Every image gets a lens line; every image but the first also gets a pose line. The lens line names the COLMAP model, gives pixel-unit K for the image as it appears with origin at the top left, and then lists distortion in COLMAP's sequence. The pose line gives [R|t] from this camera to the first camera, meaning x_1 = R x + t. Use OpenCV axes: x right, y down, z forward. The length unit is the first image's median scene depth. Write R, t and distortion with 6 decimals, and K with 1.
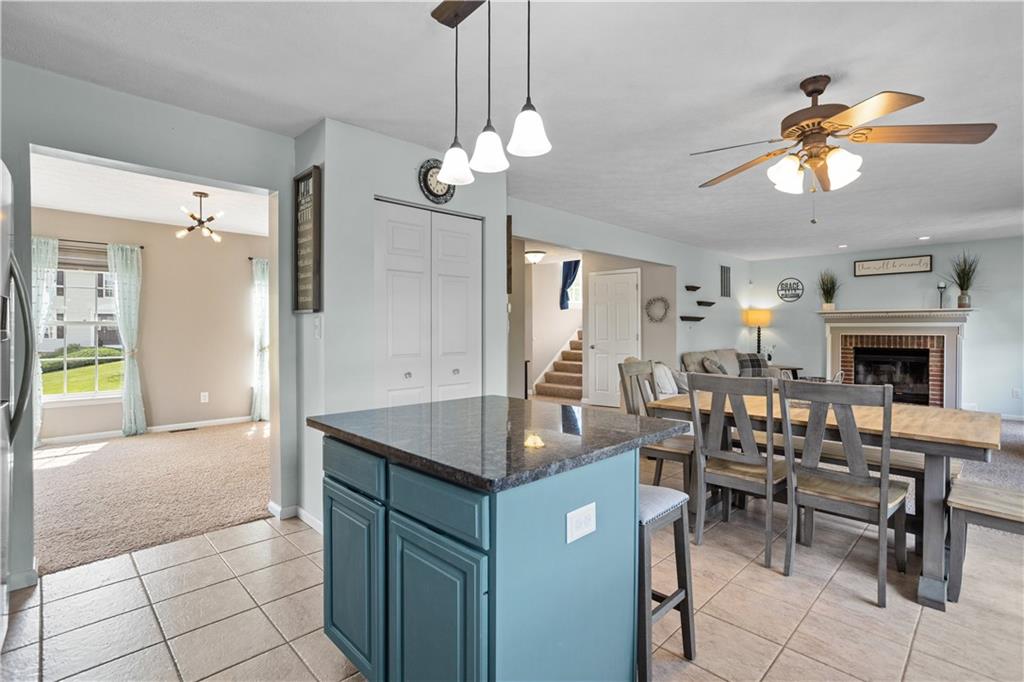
lens RADIAL K [[486.7, 0, 510.1], [0, 486.7, 335.4], [0, 0, 1]] dist [0.001140, 0.000300]
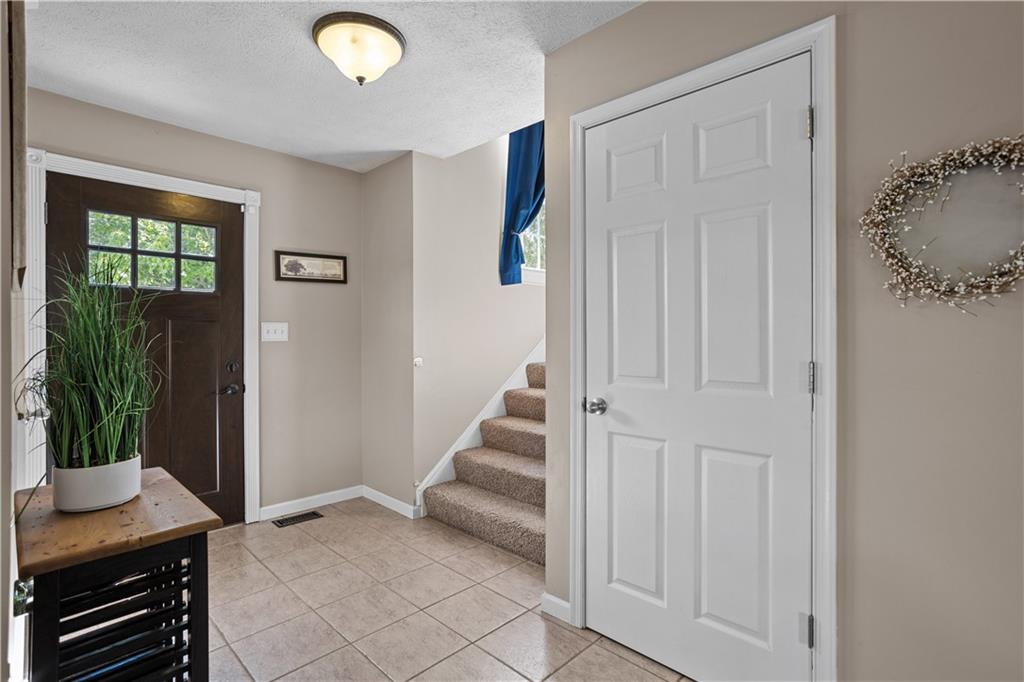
lens RADIAL K [[486.7, 0, 510.1], [0, 486.7, 335.4], [0, 0, 1]] dist [0.001140, 0.000300]
pose [[0.999644, 0.000552, 0.026673, 0.135074], [-0.000211, 0.999918, -0.012805, -0.010104], [-0.026678, 0.012795, 0.999562, 0.822177]]
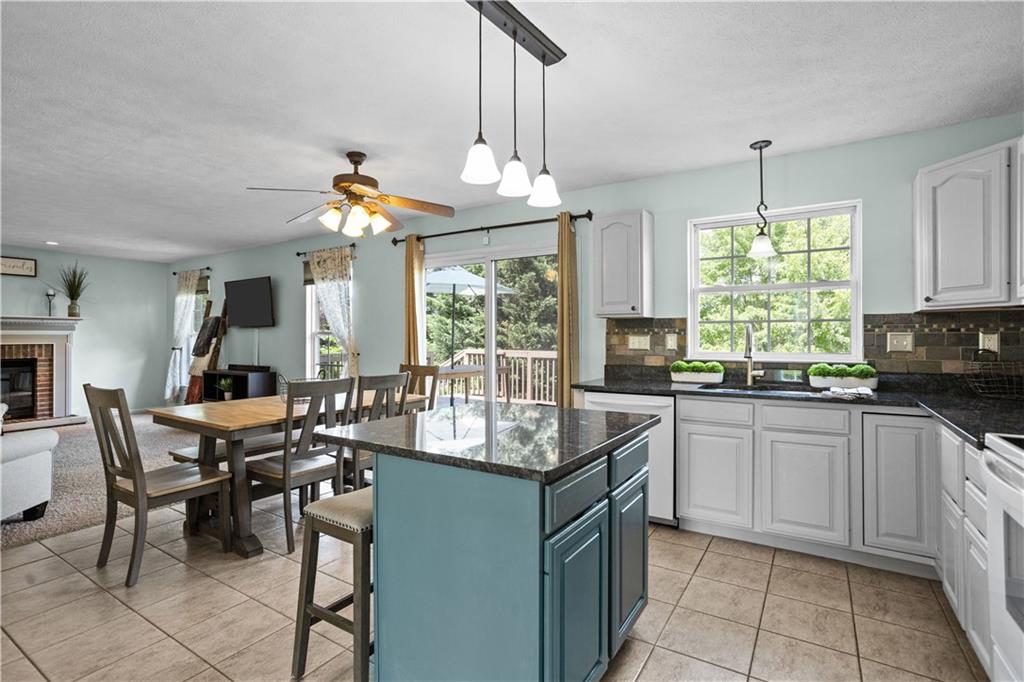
lens RADIAL K [[486.7, 0, 510.1], [0, 486.7, 335.4], [0, 0, 1]] dist [0.001140, 0.000300]
pose [[-0.223034, 0.003348, 0.974805, -0.269046], [0.012393, 0.999923, -0.000599, -0.004576], [-0.974732, 0.011947, -0.223059, 0.304084]]
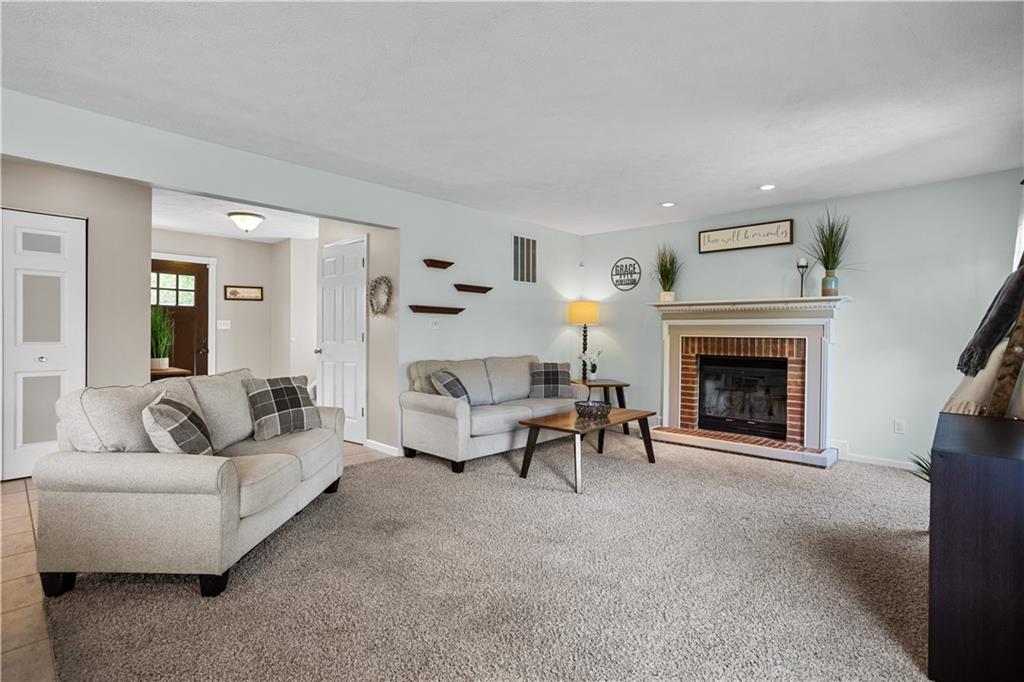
lens RADIAL K [[501.4, 0, 515.1], [0, 501.4, 337.7], [0, 0, 1]] dist [0.002826, 0.000907]
pose [[0.999530, 0.008049, 0.029573, 0.453218], [-0.007874, 0.999951, -0.006045, 0.006747], [-0.029620, 0.005810, 0.999544, 0.310114]]
